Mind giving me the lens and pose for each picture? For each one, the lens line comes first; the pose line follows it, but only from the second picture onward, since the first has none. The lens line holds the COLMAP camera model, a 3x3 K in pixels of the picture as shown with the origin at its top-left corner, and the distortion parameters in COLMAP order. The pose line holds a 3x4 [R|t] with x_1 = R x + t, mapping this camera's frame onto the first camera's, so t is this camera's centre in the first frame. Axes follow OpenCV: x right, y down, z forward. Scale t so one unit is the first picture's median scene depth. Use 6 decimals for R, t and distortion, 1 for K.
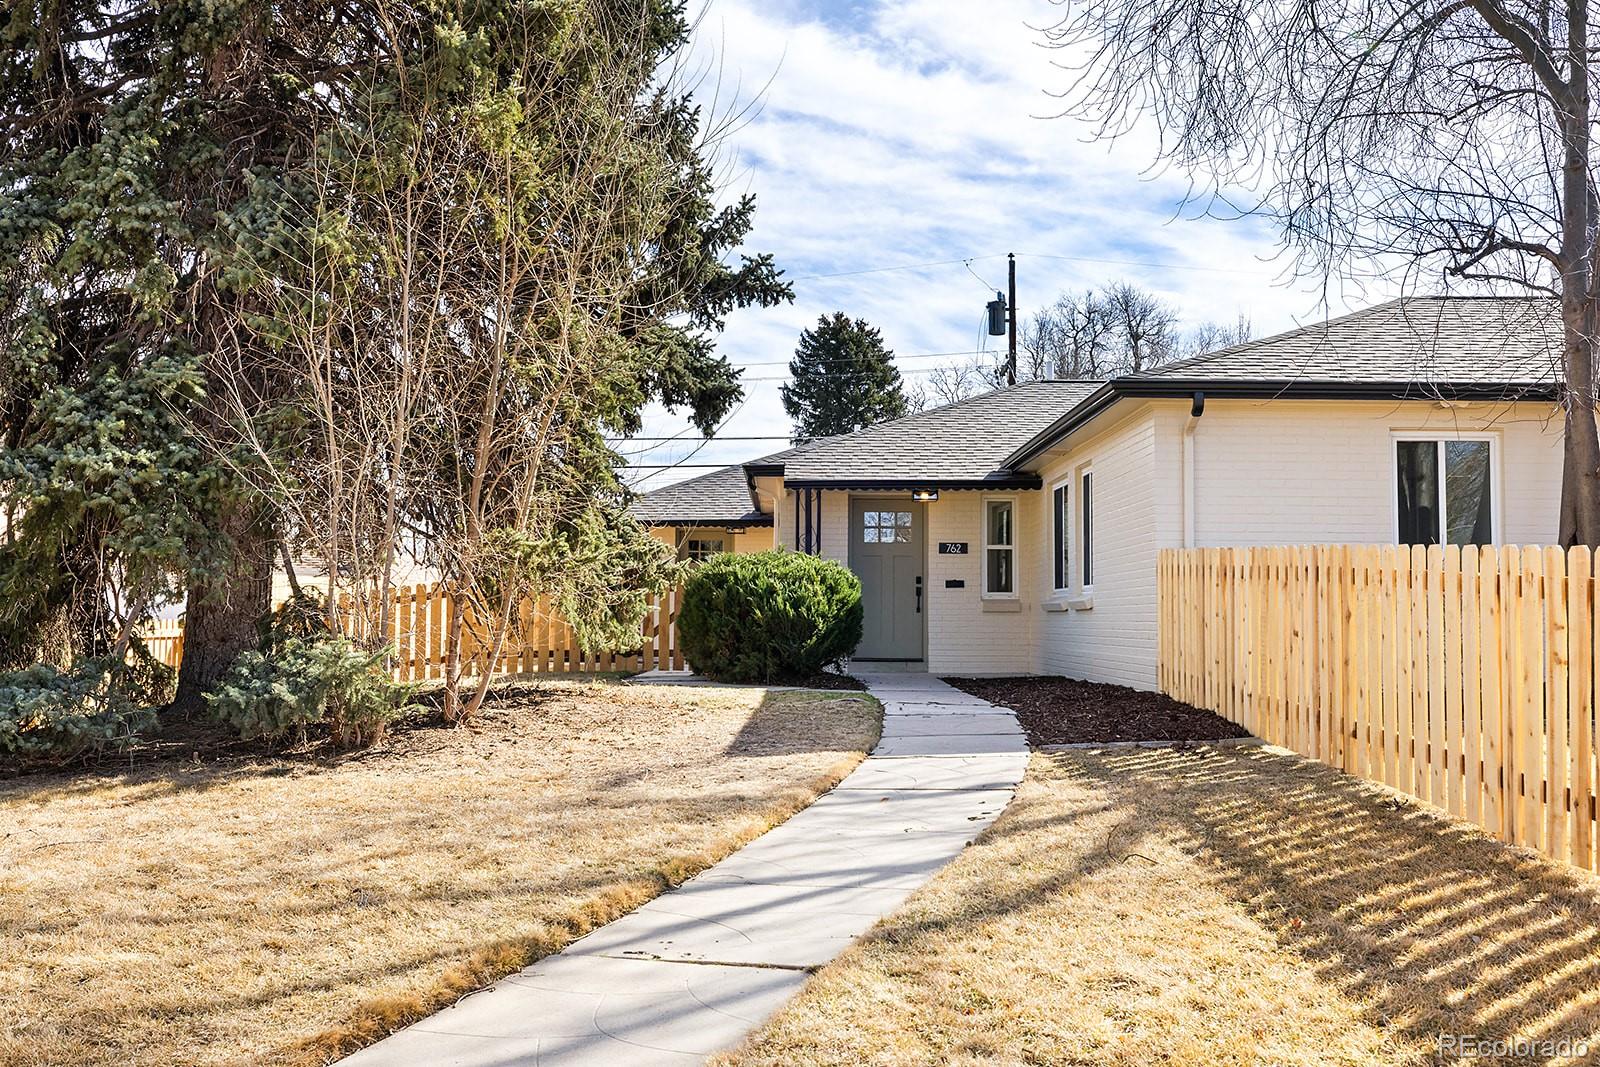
lens RADIAL K [[1706.2, 0, 801.5], [0, 1706.2, 450.8], [0, 0, 1]] dist [-0.015577, -0.008555]
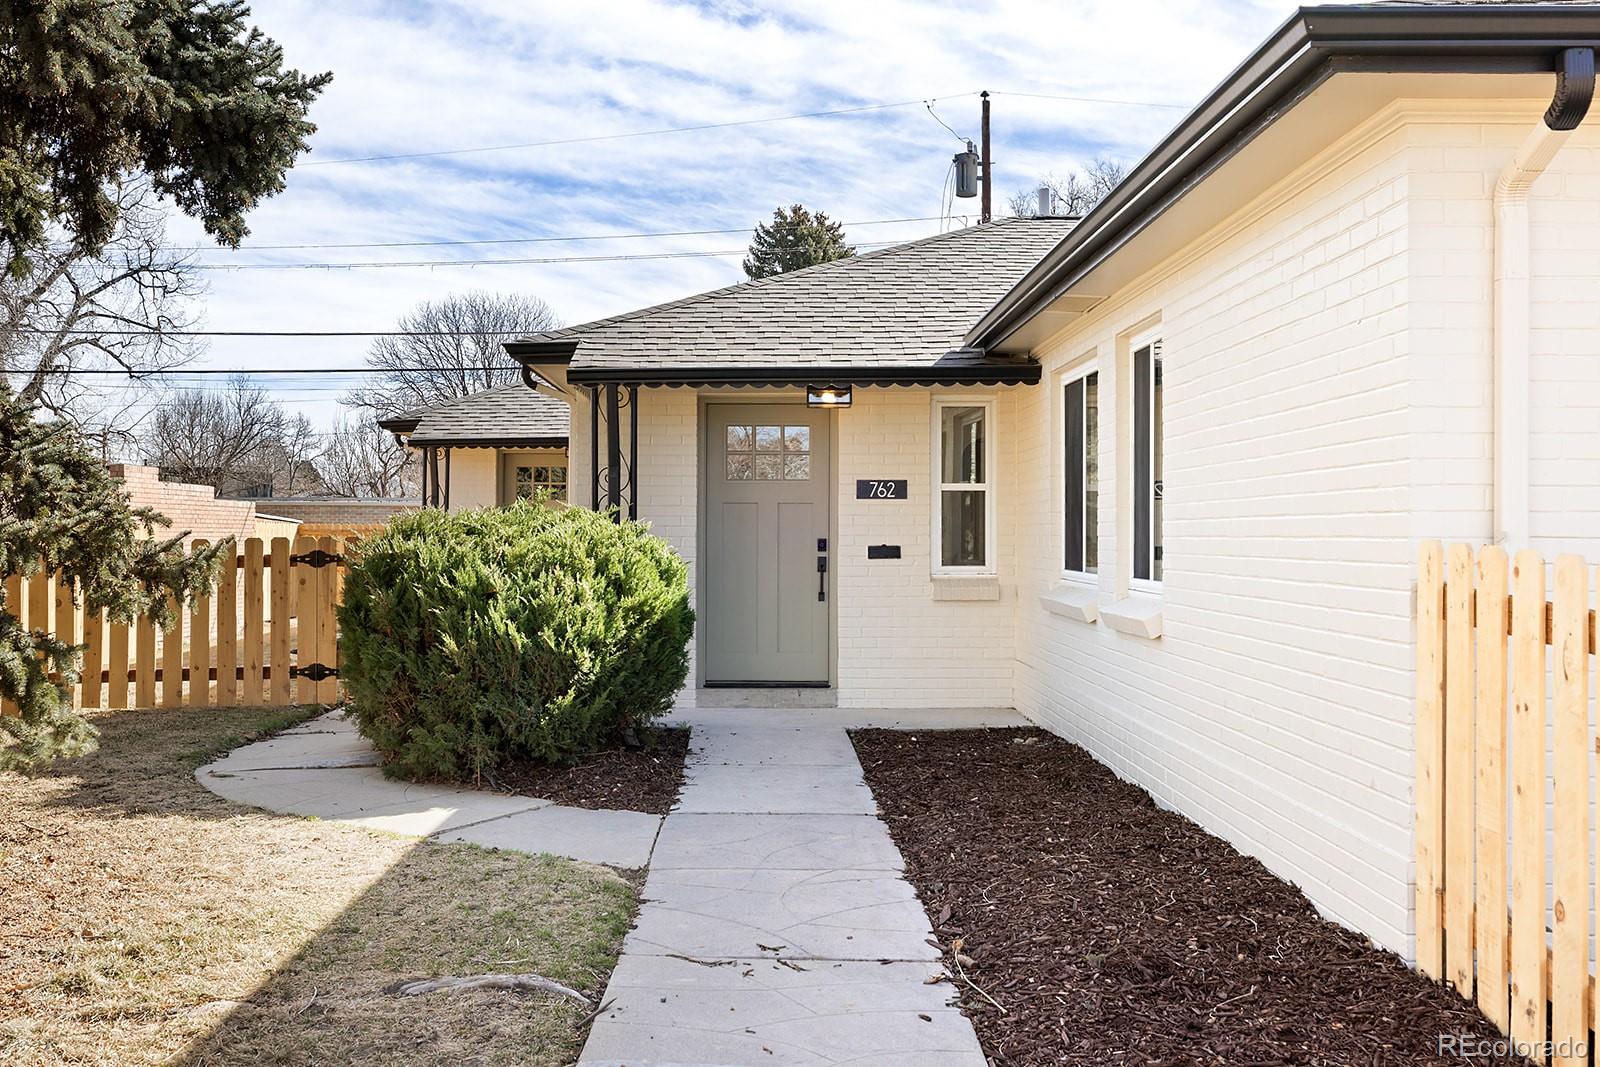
lens RADIAL K [[1691.4, 0, 800.0], [0, 1691.4, 533.5], [0, 0, 1]] dist [-0.013111, 0.002051]
pose [[0.999876, -0.006404, 0.014365, 0.055990], [0.004921, 0.994875, 0.100993, 0.015313], [-0.014938, -0.100910, 0.994783, 0.457614]]
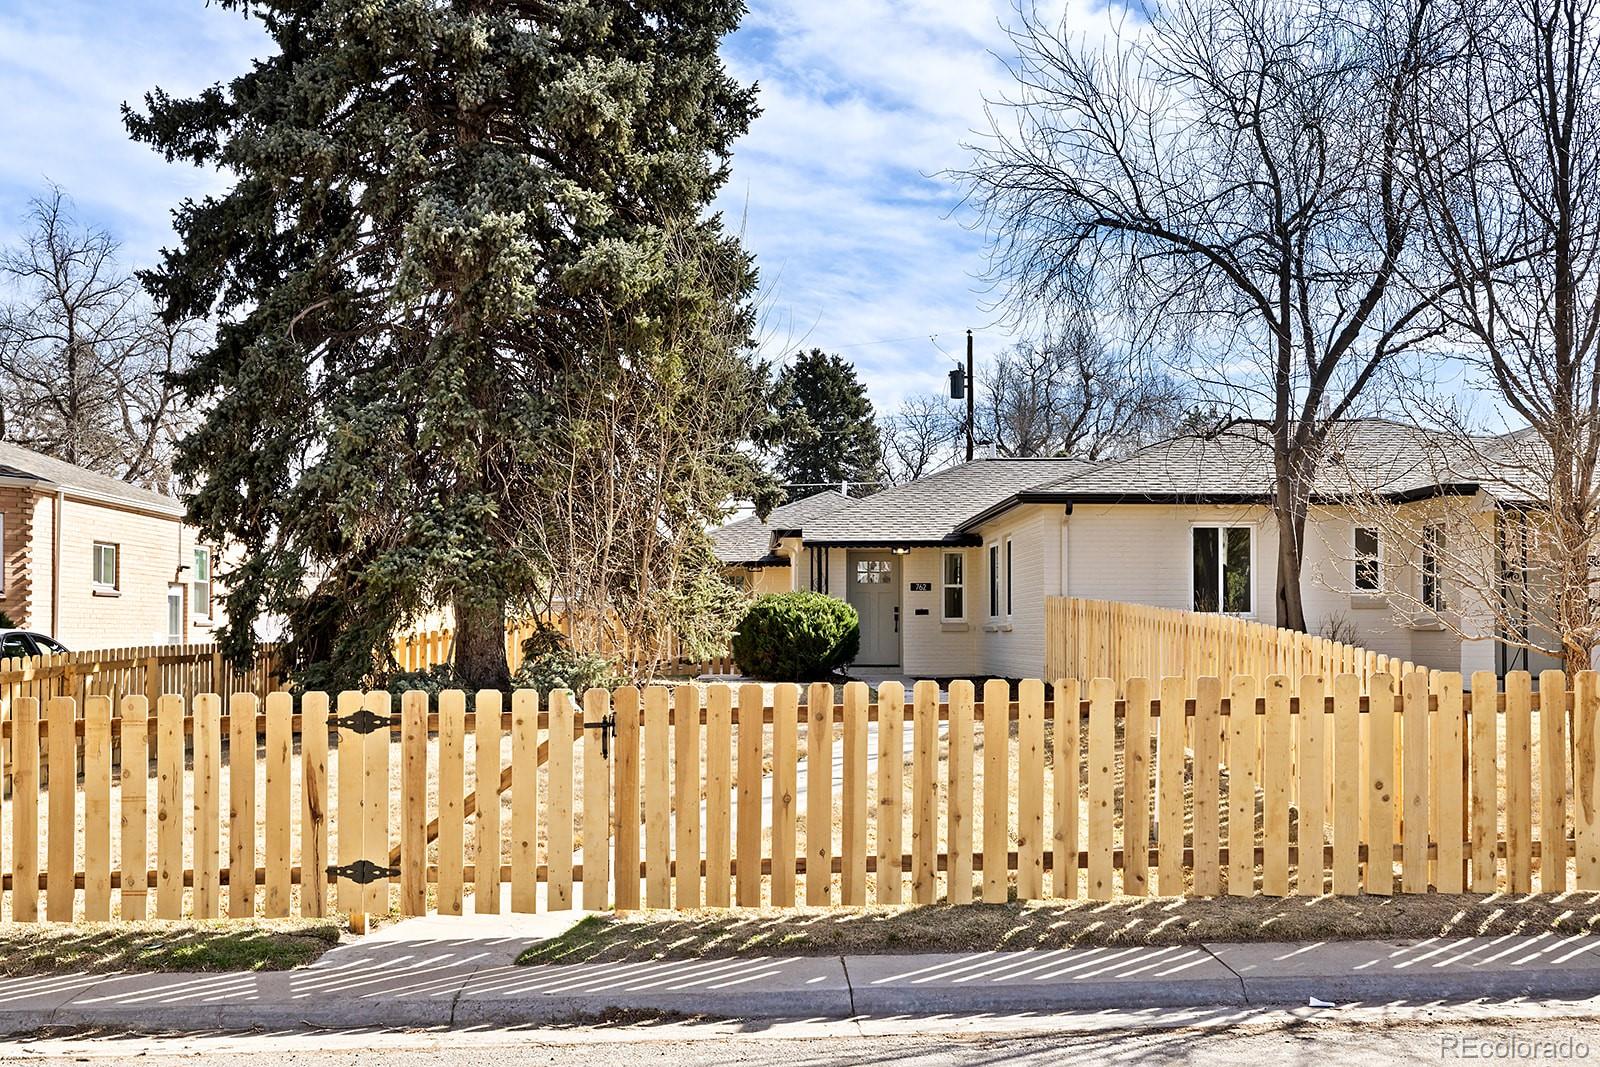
lens RADIAL K [[1691.4, 0, 800.0], [0, 1691.4, 533.5], [0, 0, 1]] dist [-0.013111, 0.002051]
pose [[0.999852, -0.005240, 0.016405, -0.035588], [0.004570, 0.999164, 0.040622, -0.046811], [-0.016605, -0.040541, 0.999040, -0.417660]]
